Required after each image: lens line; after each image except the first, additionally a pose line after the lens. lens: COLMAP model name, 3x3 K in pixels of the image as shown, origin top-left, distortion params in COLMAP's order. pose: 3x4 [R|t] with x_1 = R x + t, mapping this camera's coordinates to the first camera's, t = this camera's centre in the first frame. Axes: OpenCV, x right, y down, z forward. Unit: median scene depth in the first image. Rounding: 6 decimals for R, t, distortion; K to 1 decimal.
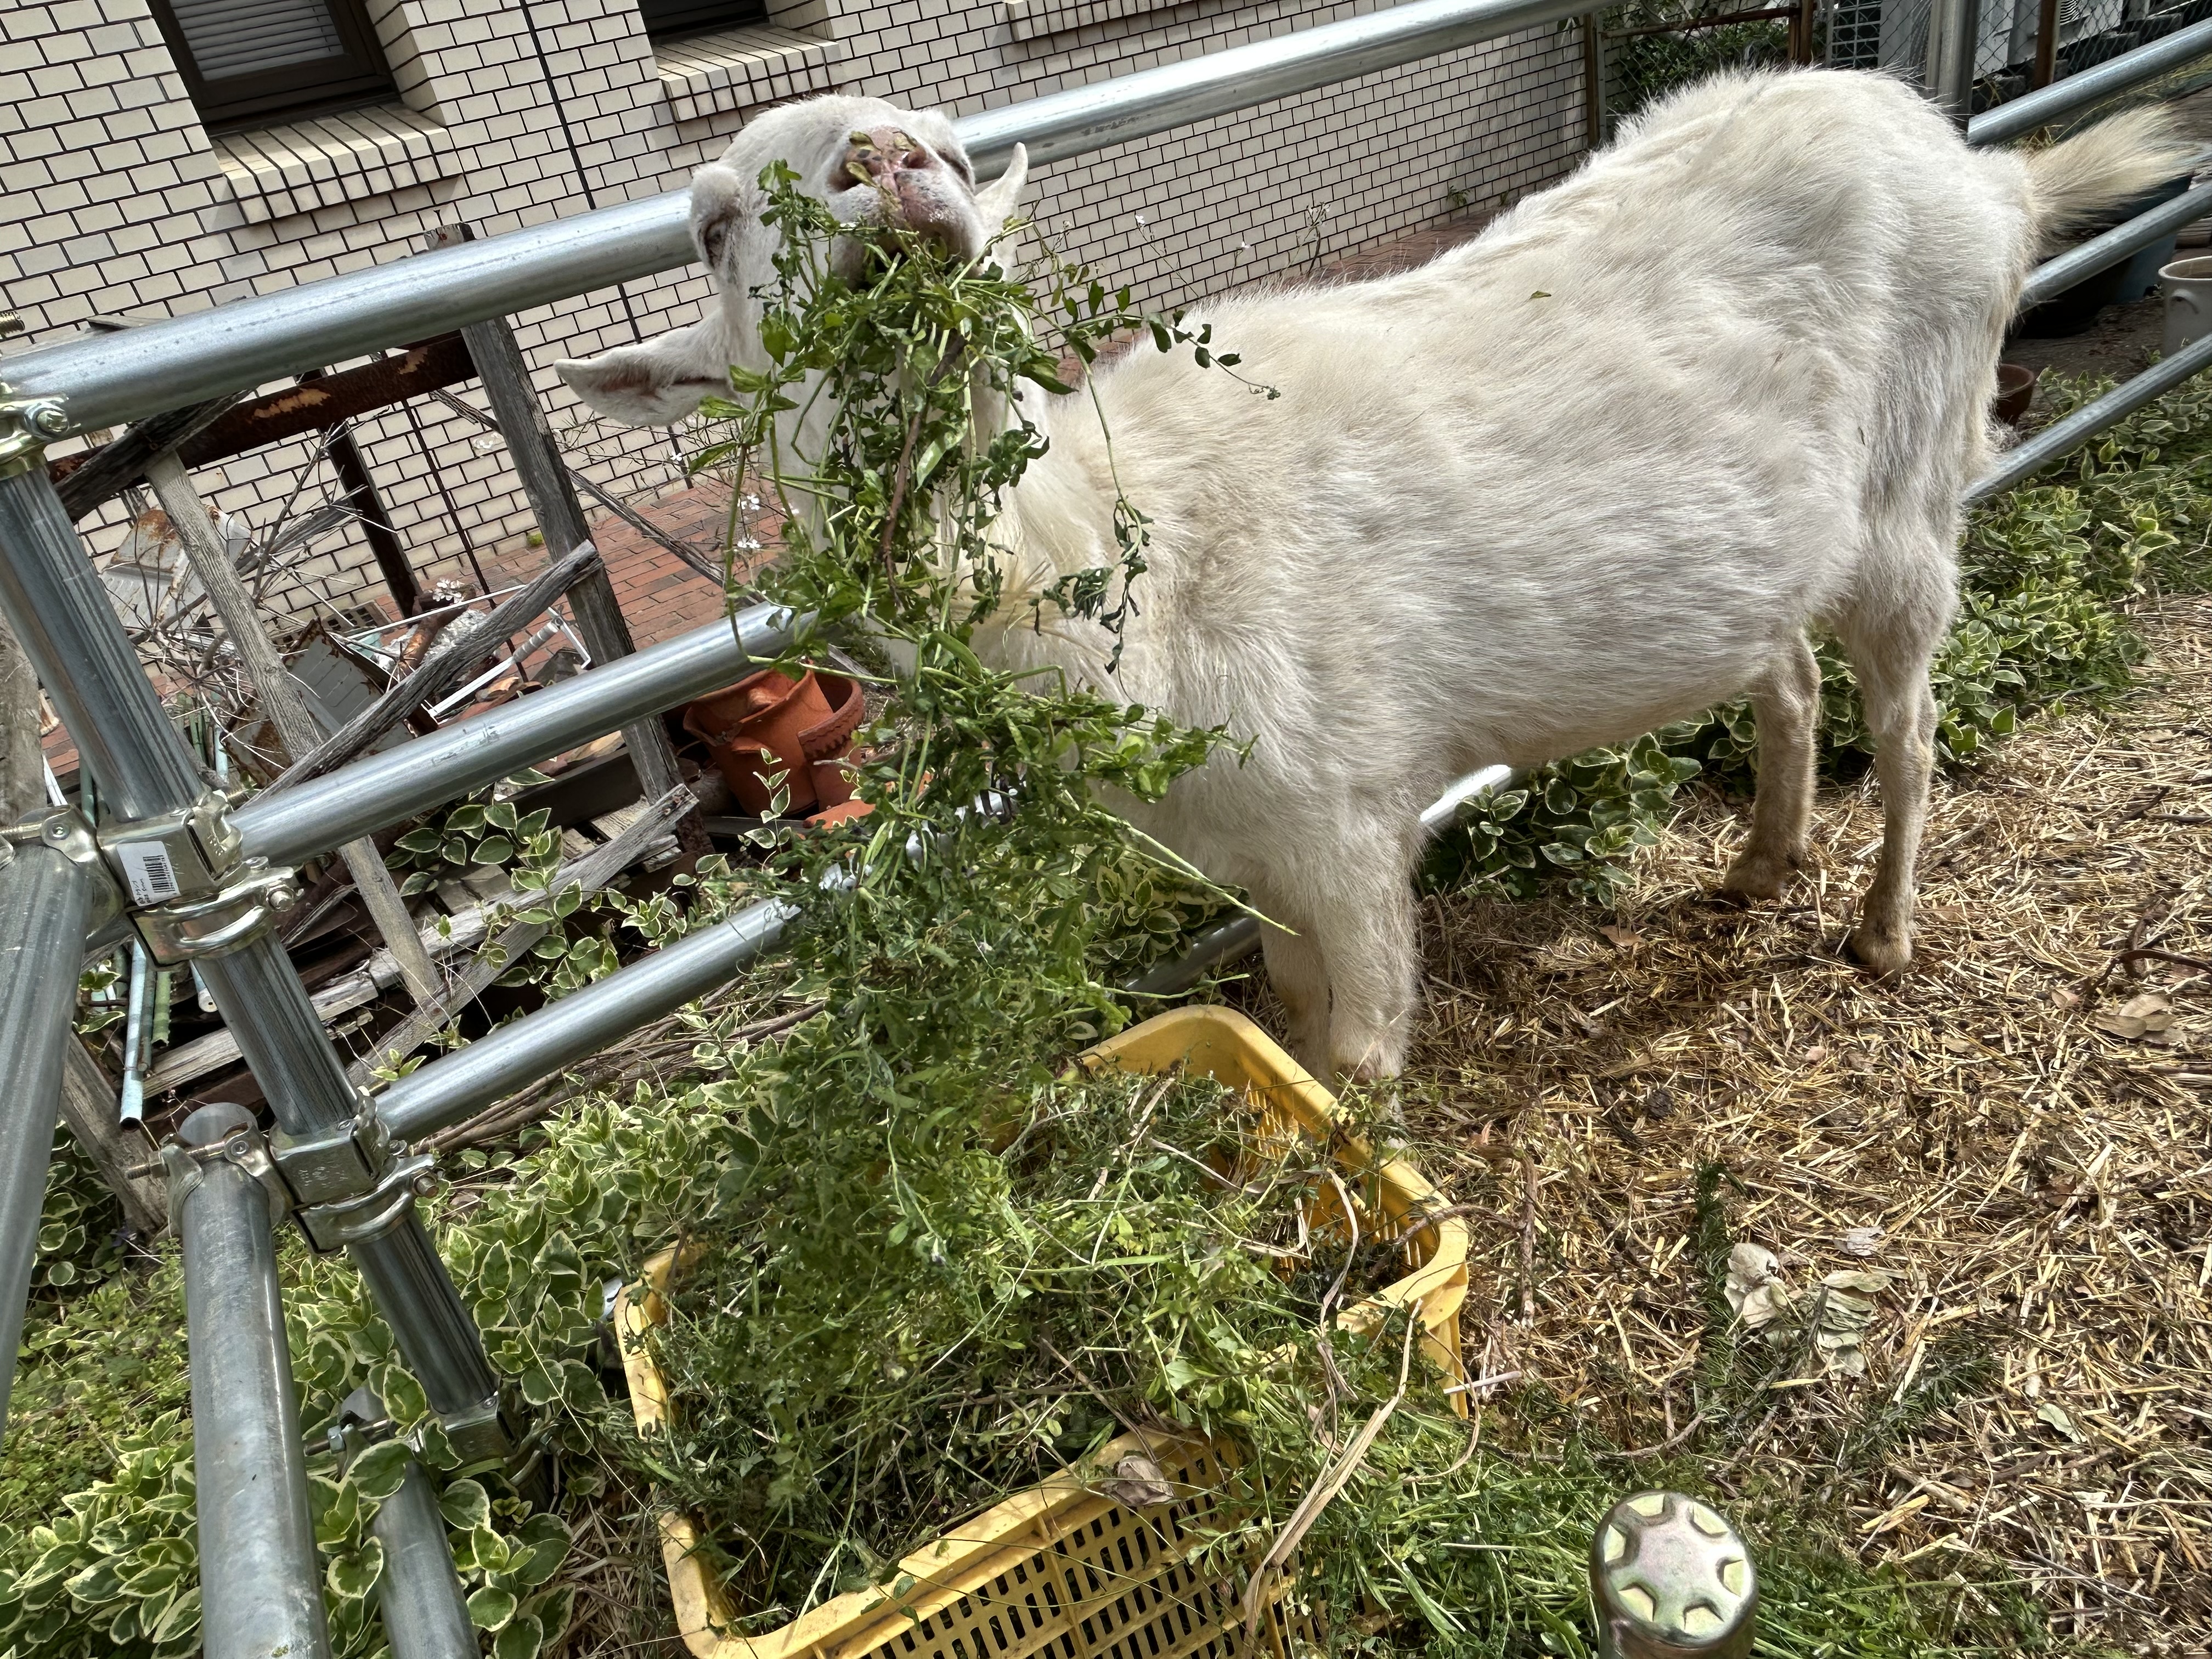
lens RADIAL K [[1478.4, 0, 1090.2], [0, 1478.4, 789.8], [0, 0, 1]] dist [-0.018818, 0.011878]
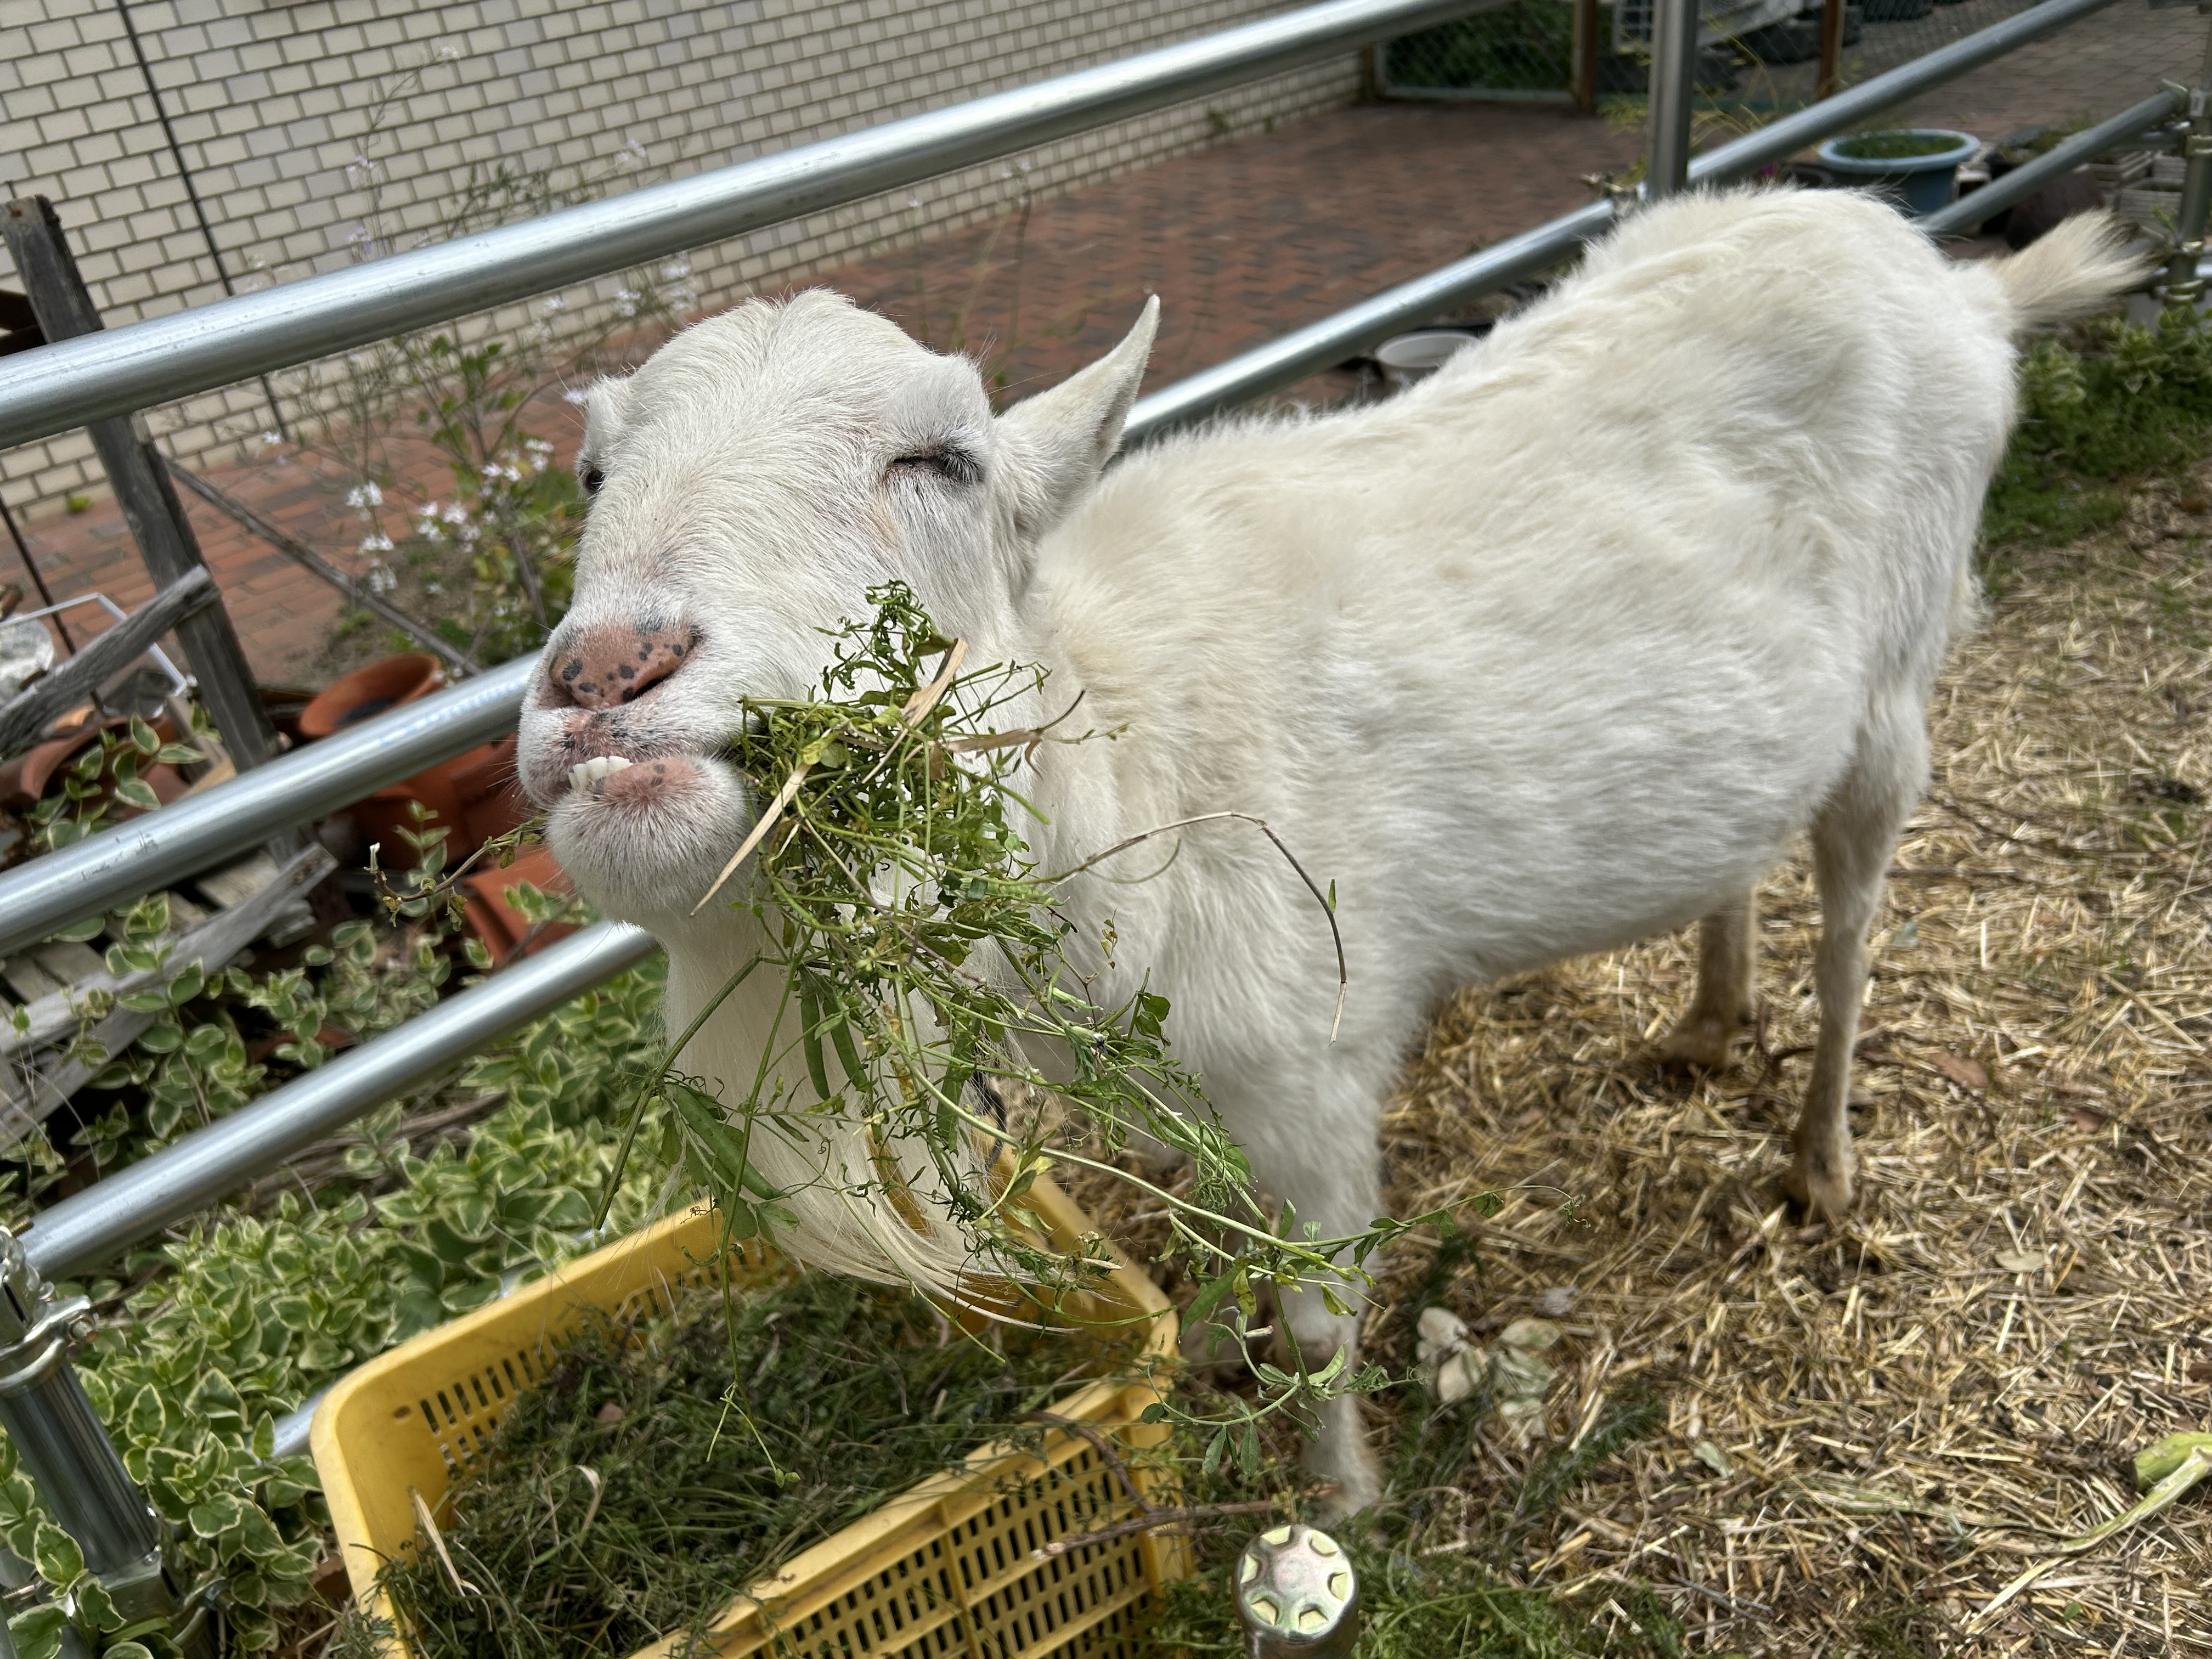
lens RADIAL K [[1765.2, 0, 1106.0], [0, 1765.2, 829.5], [0, 0, 1]] dist [0.019893, -0.029656]
pose [[0.984617, -0.009640, 0.174463, -0.006158], [0.006012, 0.999755, 0.021315, -0.064123], [-0.174626, -0.019939, 0.984433, -0.198315]]
